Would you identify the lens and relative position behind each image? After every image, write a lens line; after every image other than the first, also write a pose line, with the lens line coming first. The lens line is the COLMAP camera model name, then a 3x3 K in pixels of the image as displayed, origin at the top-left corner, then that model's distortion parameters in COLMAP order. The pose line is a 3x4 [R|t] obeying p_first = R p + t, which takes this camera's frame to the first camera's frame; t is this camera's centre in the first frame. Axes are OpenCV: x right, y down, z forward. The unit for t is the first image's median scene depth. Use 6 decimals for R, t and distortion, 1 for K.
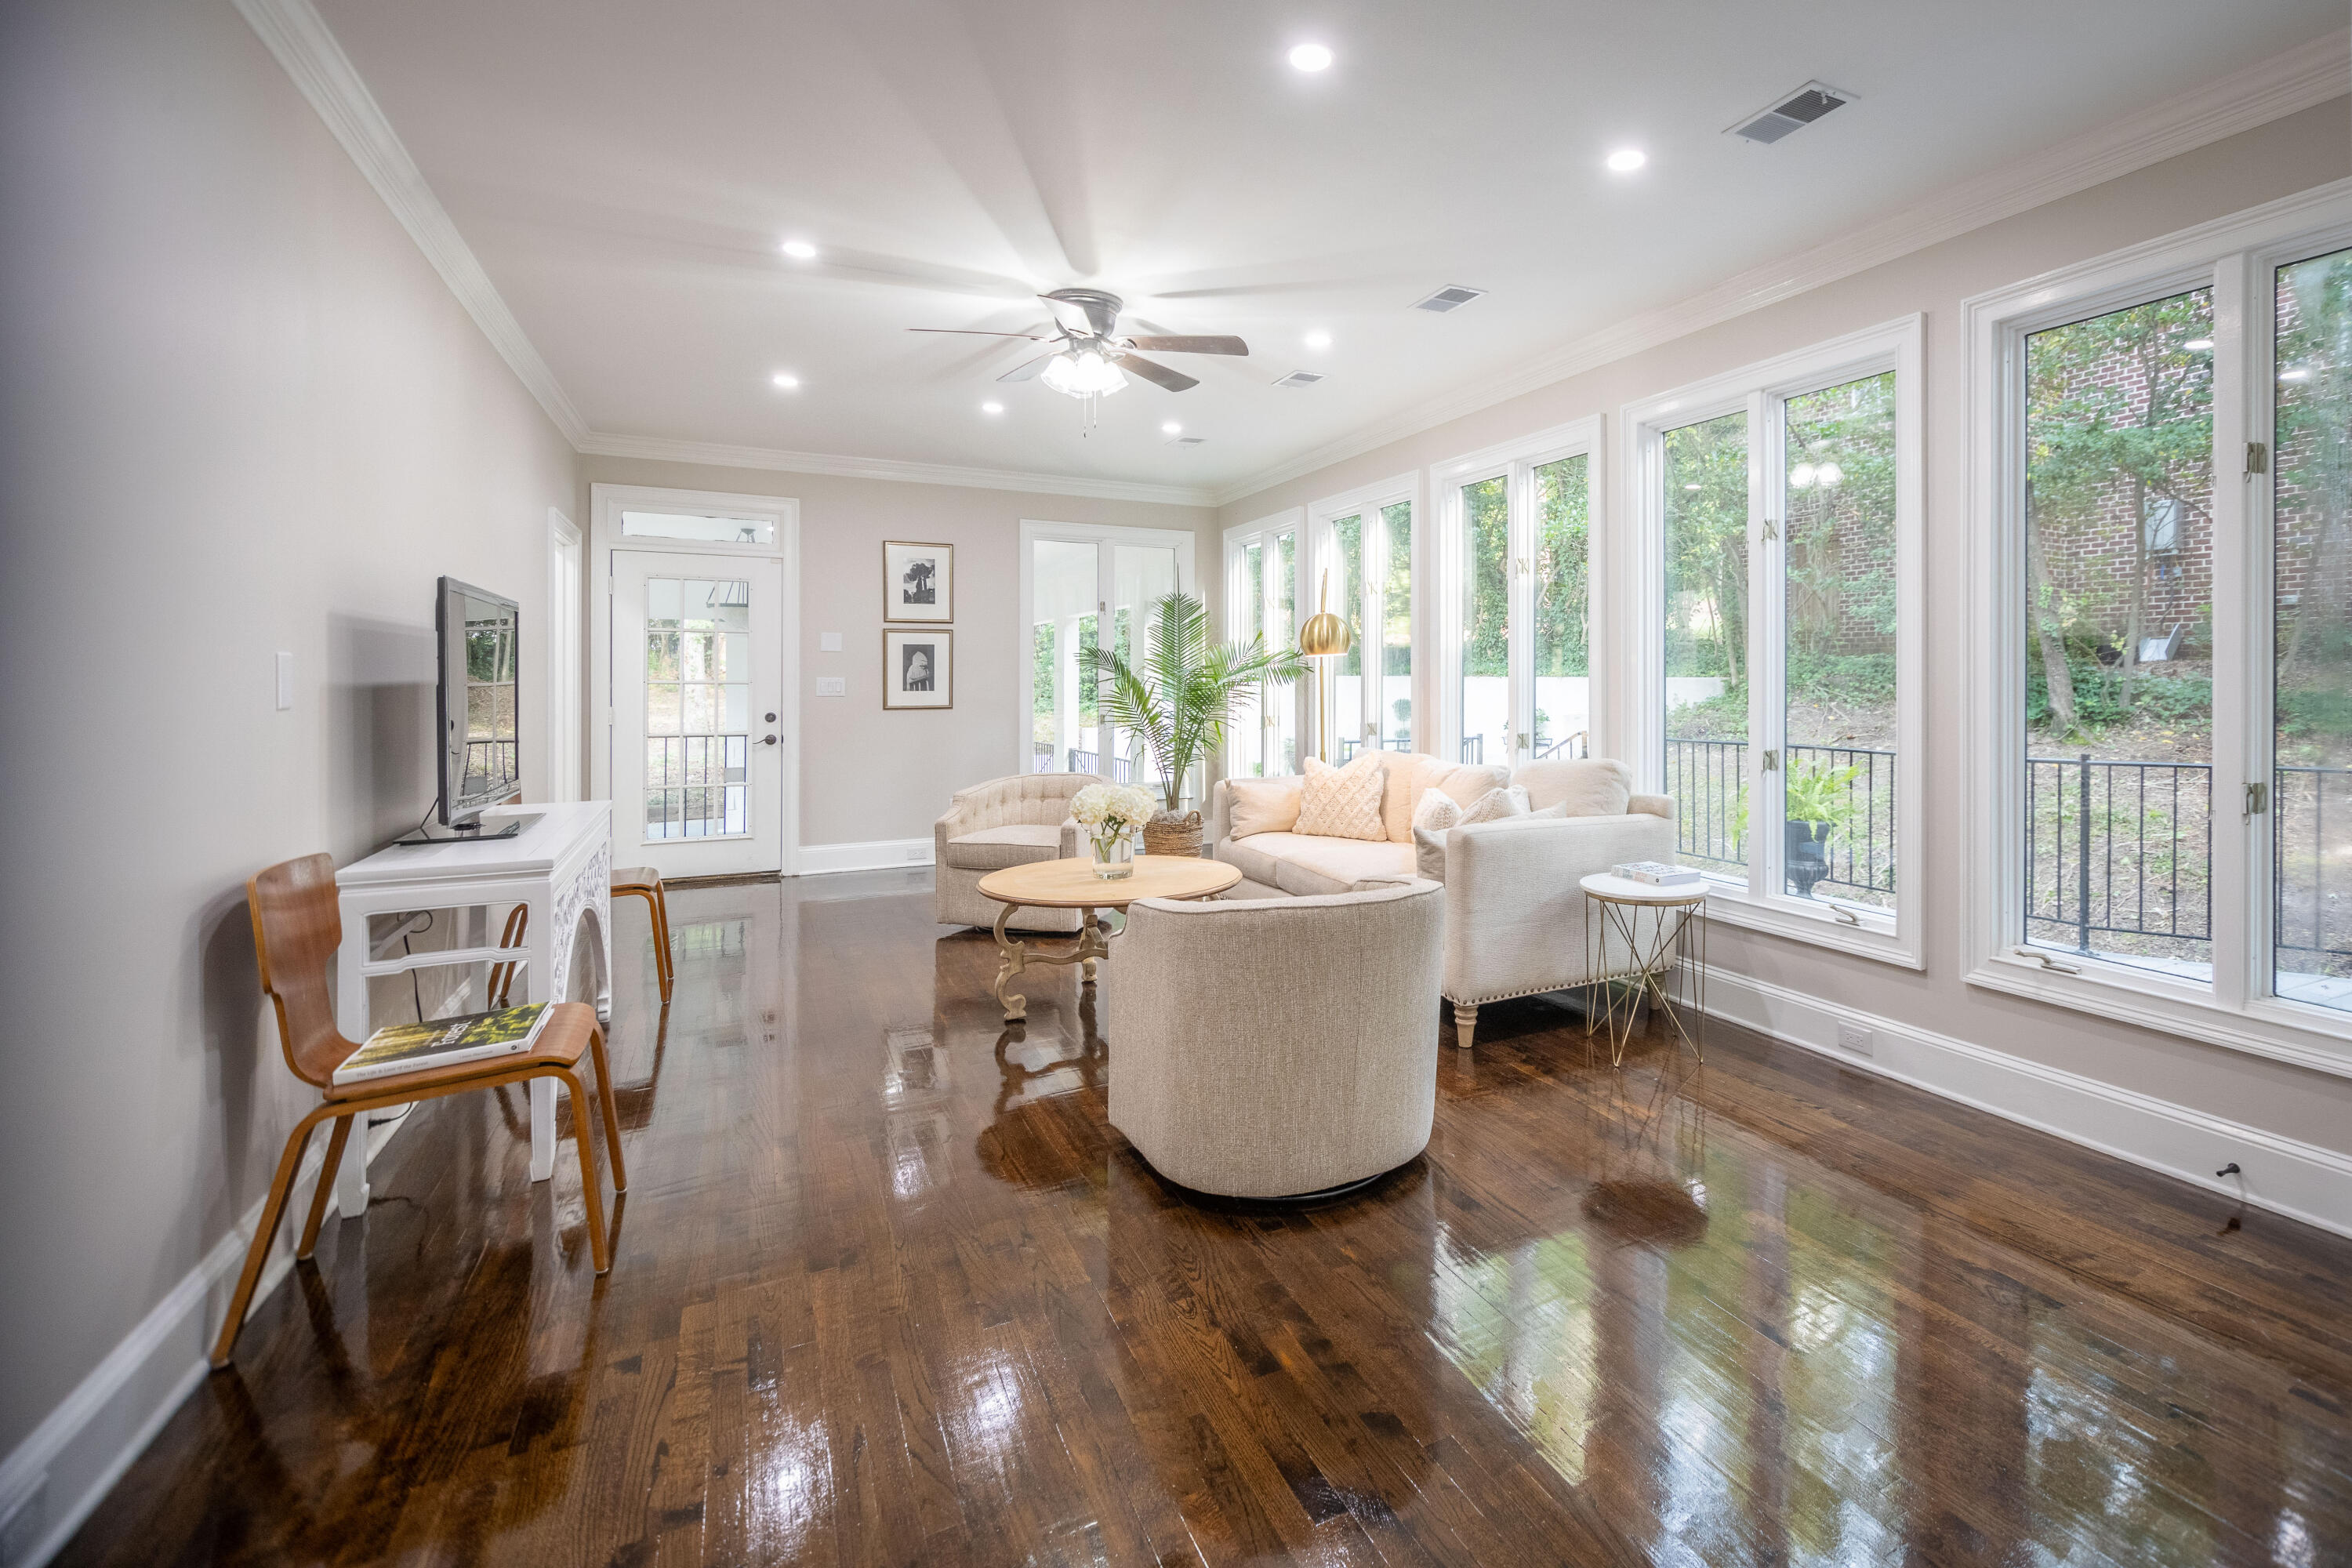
lens RADIAL K [[1095.6, 0, 1354.4], [0, 1095.6, 679.6], [0, 0, 1]] dist [-0.000502, 0.000069]
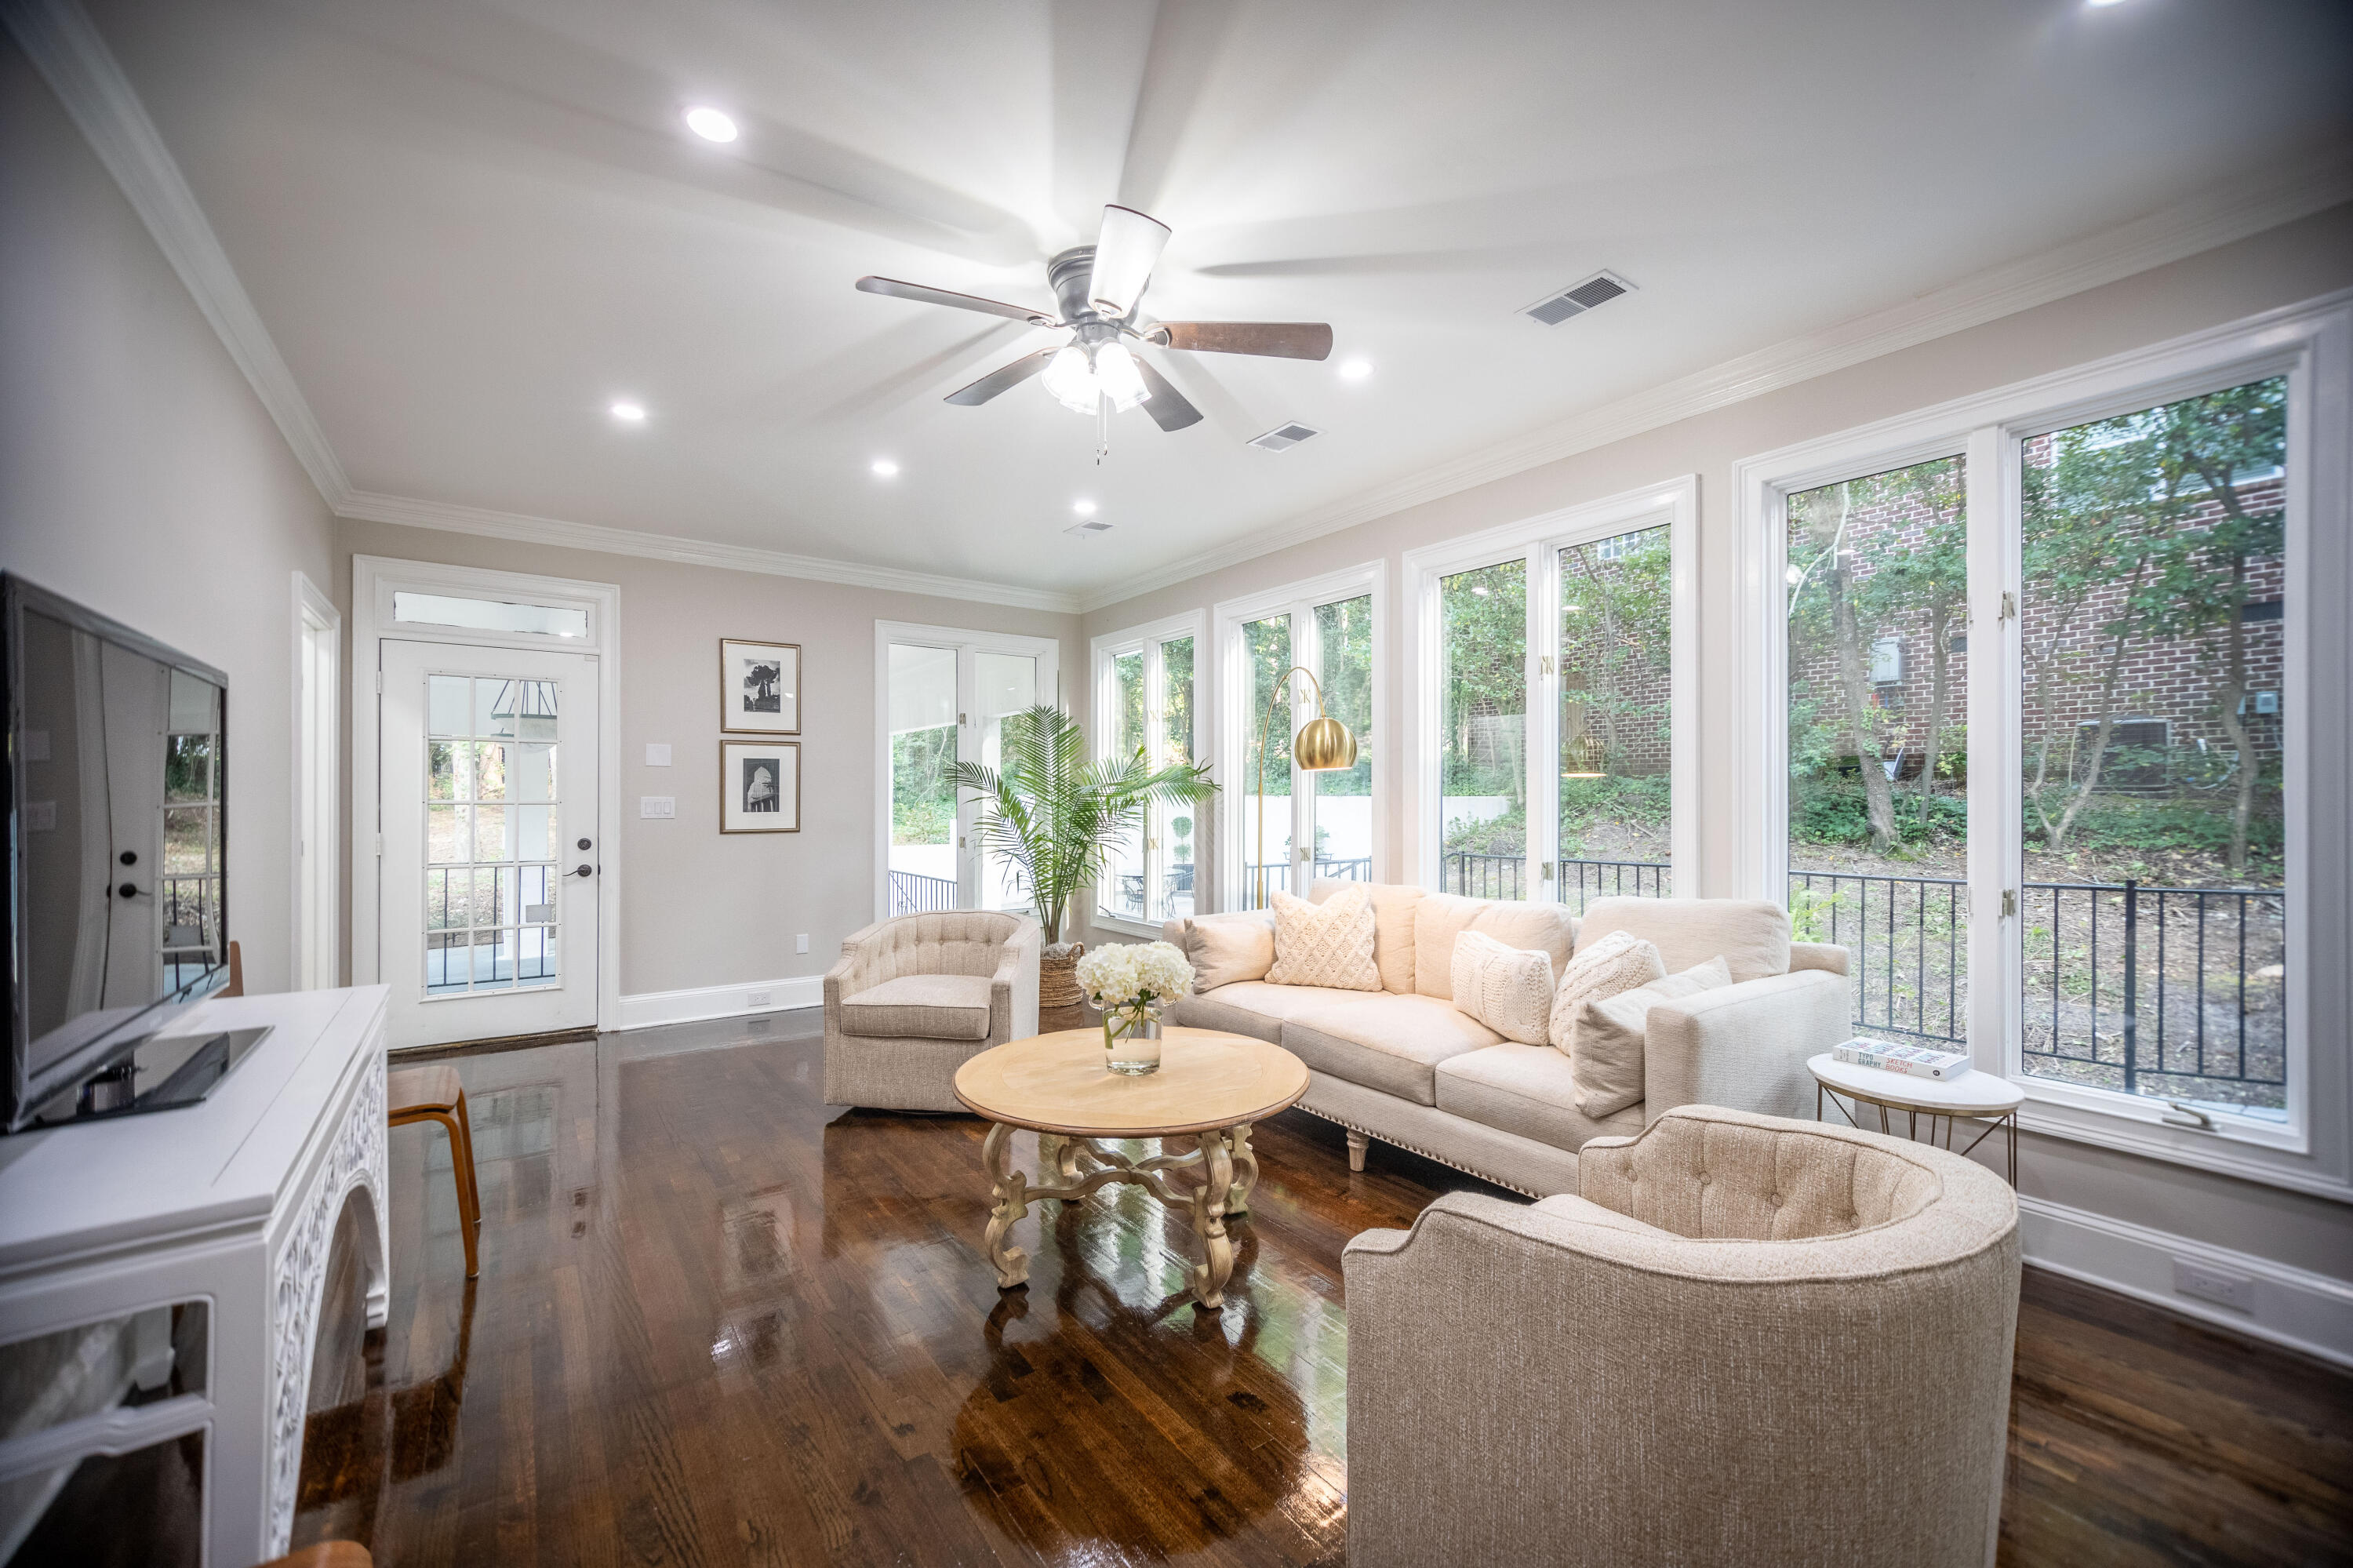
lens RADIAL K [[957.5, 0, 1181.8], [0, 957.5, 796.6], [0, 0, 1]] dist [0.001524, 0.000098]
pose [[0.994308, -0.000261, 0.106542, -0.158216], [0.000466, 0.999998, -0.001893, -0.000329], [-0.106541, 0.001932, 0.994306, 0.223767]]
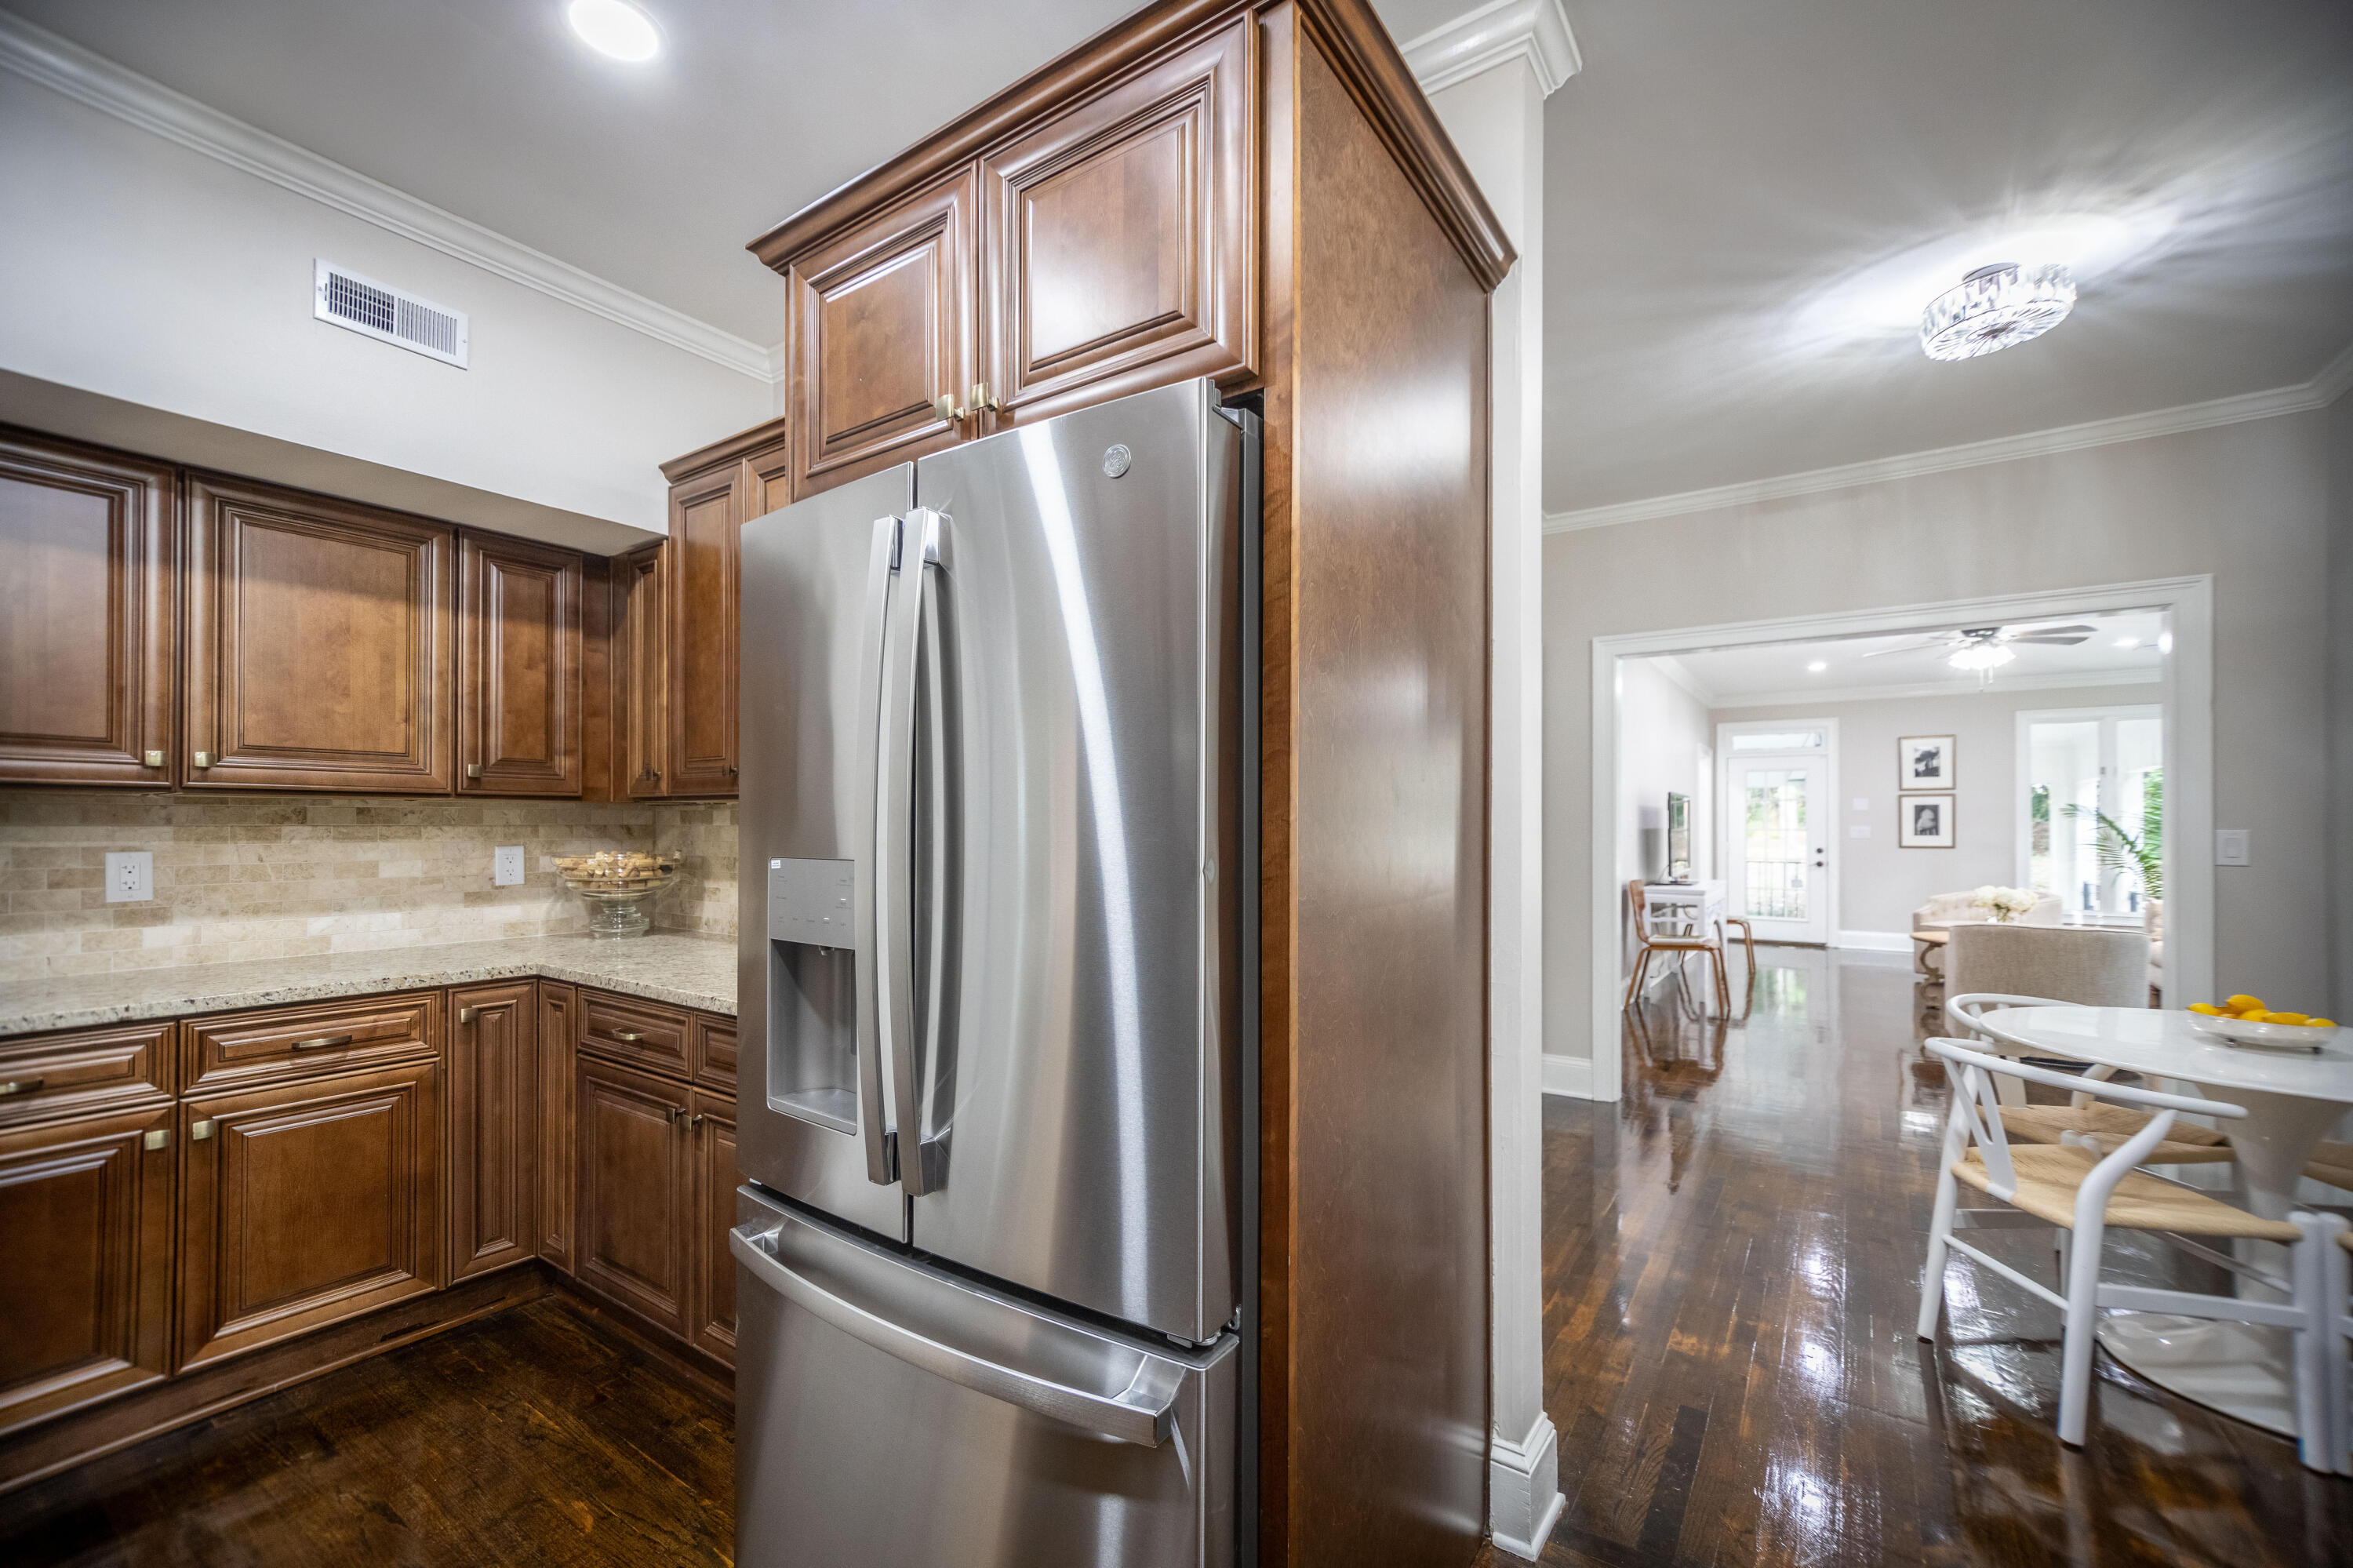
lens RADIAL K [[977.9, 0, 1136.6], [0, 977.9, 821.7], [0, 0, 1]] dist [0.002622, 0.000450]
pose [[0.417230, -0.005044, -0.908787, 0.396103], [-0.001844, 0.999978, -0.006397, 0.001942], [0.908799, 0.004345, 0.417211, -0.578977]]
